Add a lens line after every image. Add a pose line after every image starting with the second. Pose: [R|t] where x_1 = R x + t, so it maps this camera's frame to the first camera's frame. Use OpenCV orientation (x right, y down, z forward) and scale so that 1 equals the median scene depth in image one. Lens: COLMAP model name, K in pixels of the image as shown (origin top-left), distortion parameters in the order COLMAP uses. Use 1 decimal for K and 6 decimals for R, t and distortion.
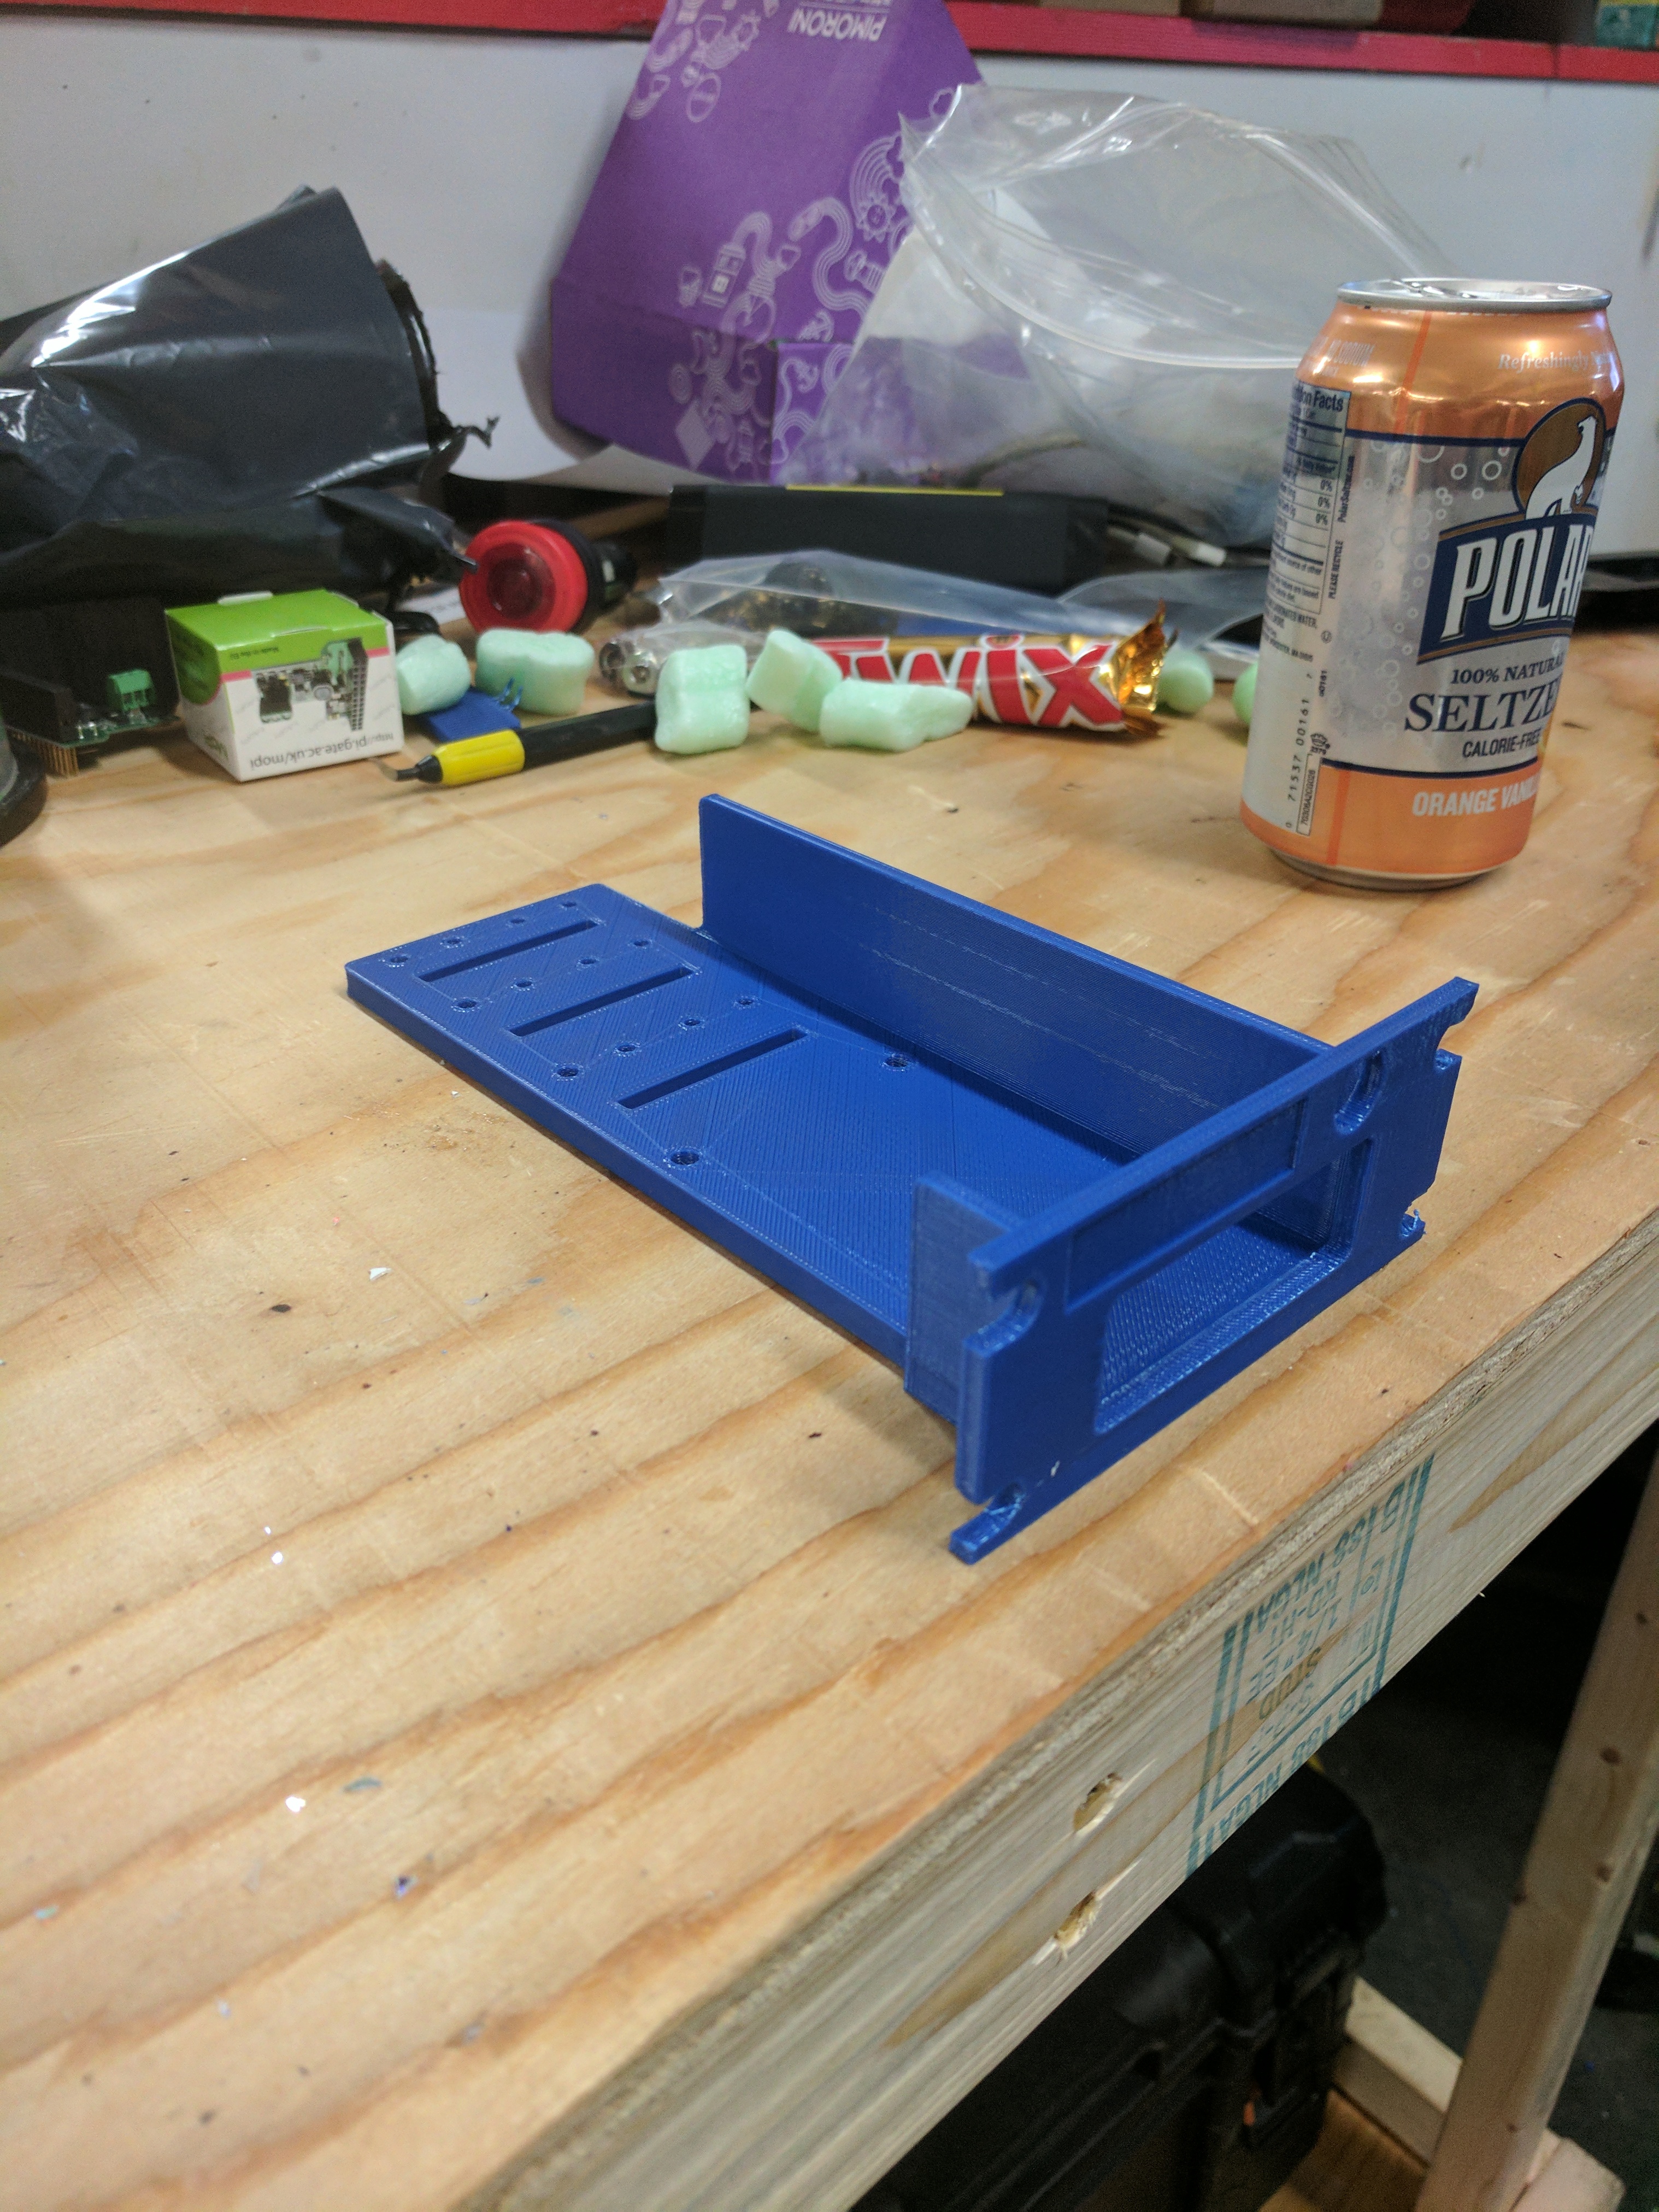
lens RADIAL K [[1690.8, 0, 835.5], [0, 1690.8, 1099.6], [0, 0, 1]] dist [-0.026239, 0.007332]
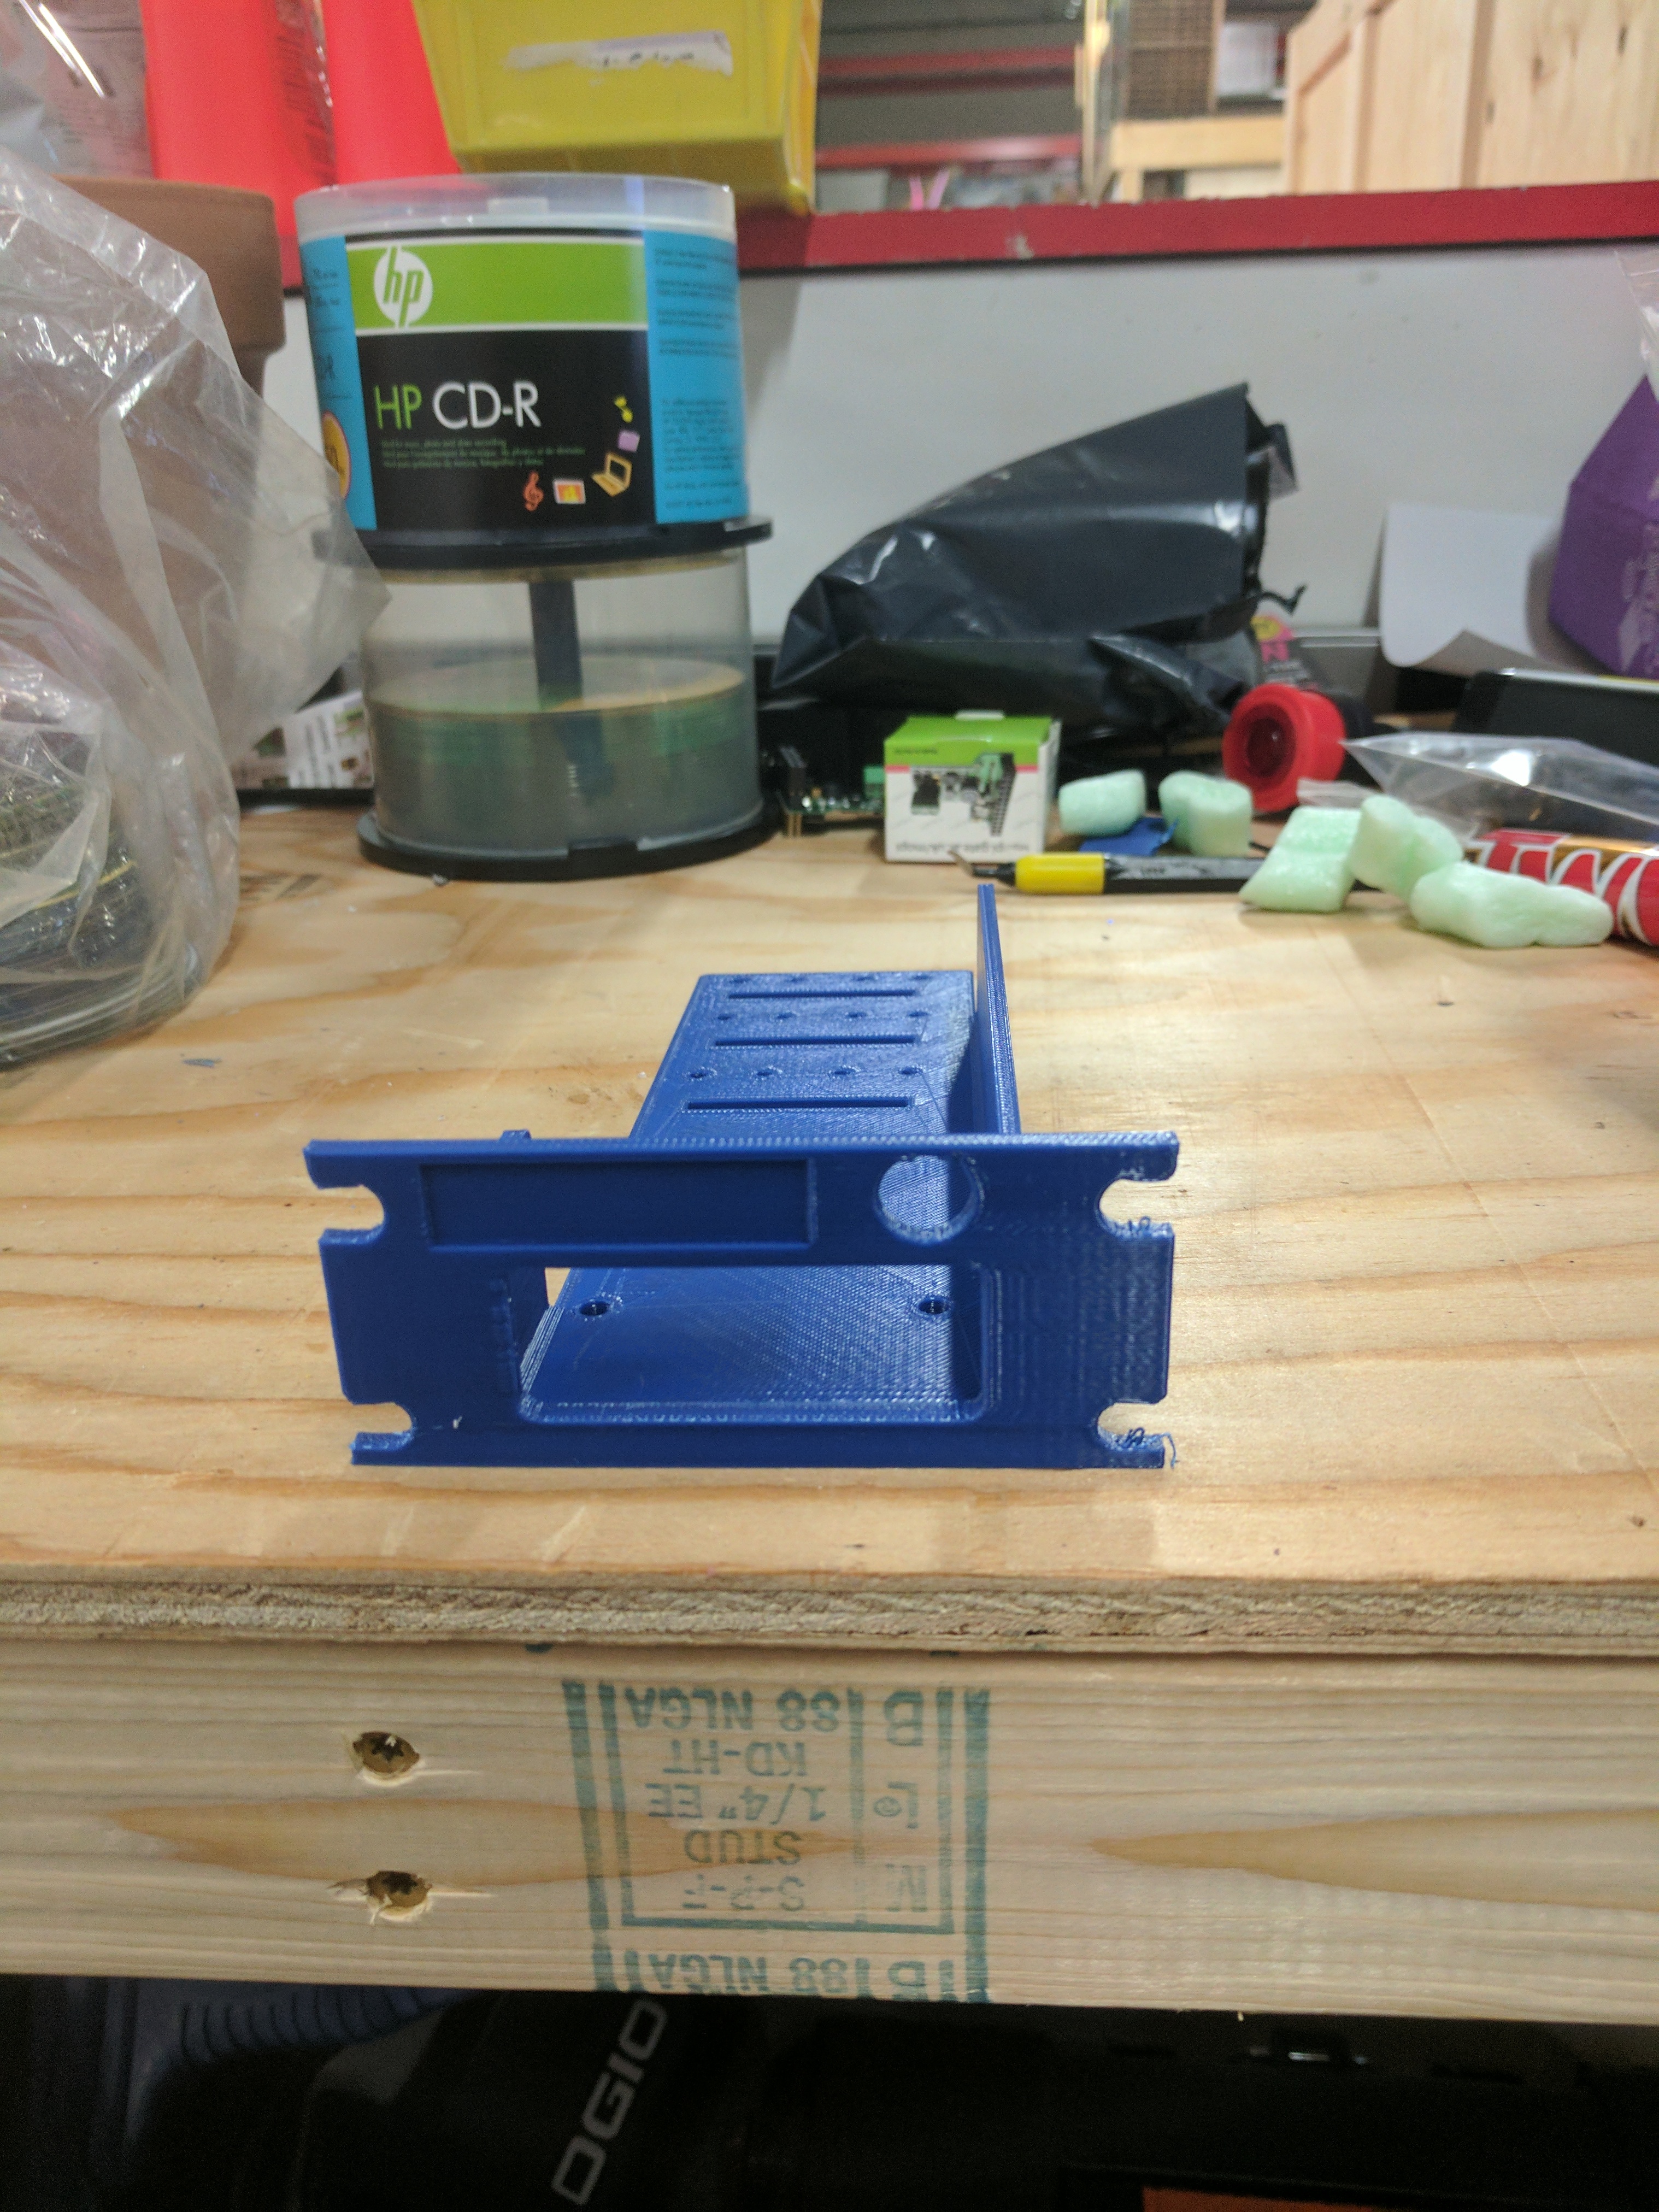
lens RADIAL K [[1690.8, 0, 828.1], [0, 1690.8, 1109.9], [0, 0, 1]] dist [-0.026239, 0.007332]
pose [[0.694482, 0.241593, -0.677737, 0.440796], [-0.327656, 0.944797, 0.001040, -0.016277], [0.640575, 0.221342, 0.735304, 0.166213]]
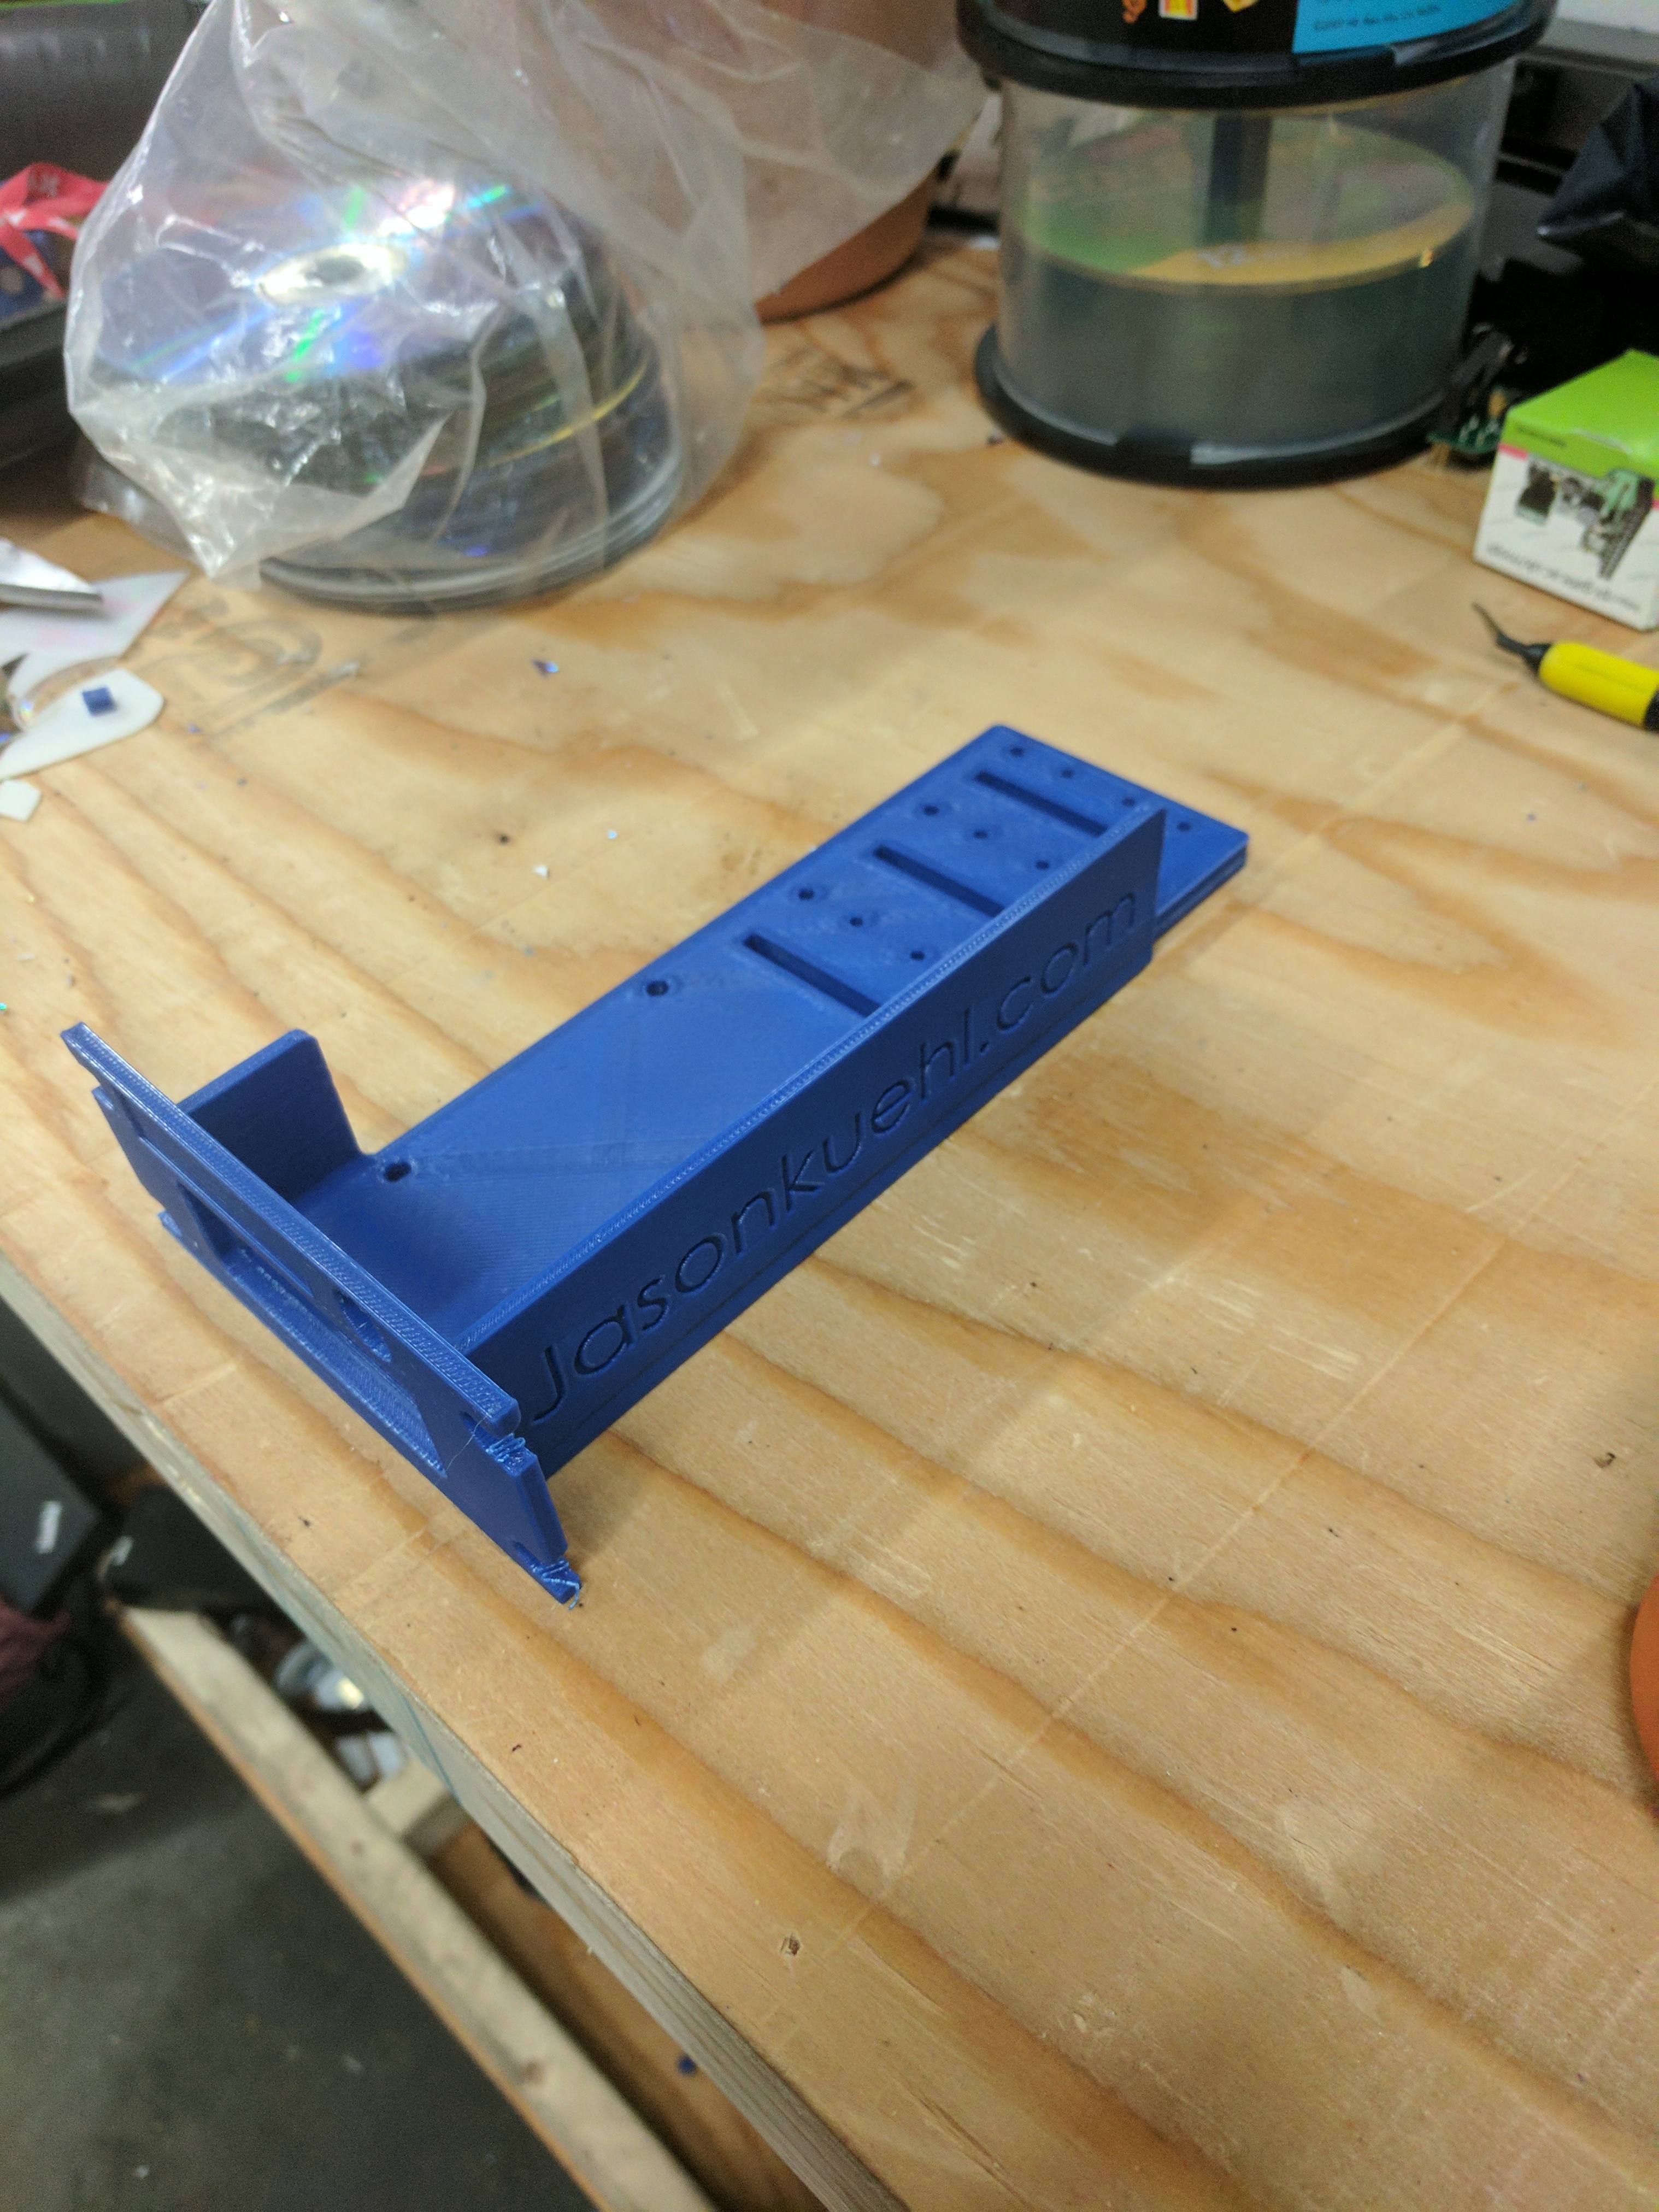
lens RADIAL K [[1690.8, 0, 846.6], [0, 1690.8, 1121.8], [0, 0, 1]] dist [-0.026239, 0.007332]
pose [[0.073203, 0.718124, -0.692054, 0.465555], [-0.446881, 0.643973, 0.620963, -0.404857], [0.891593, 0.263810, 0.368057, 0.447271]]
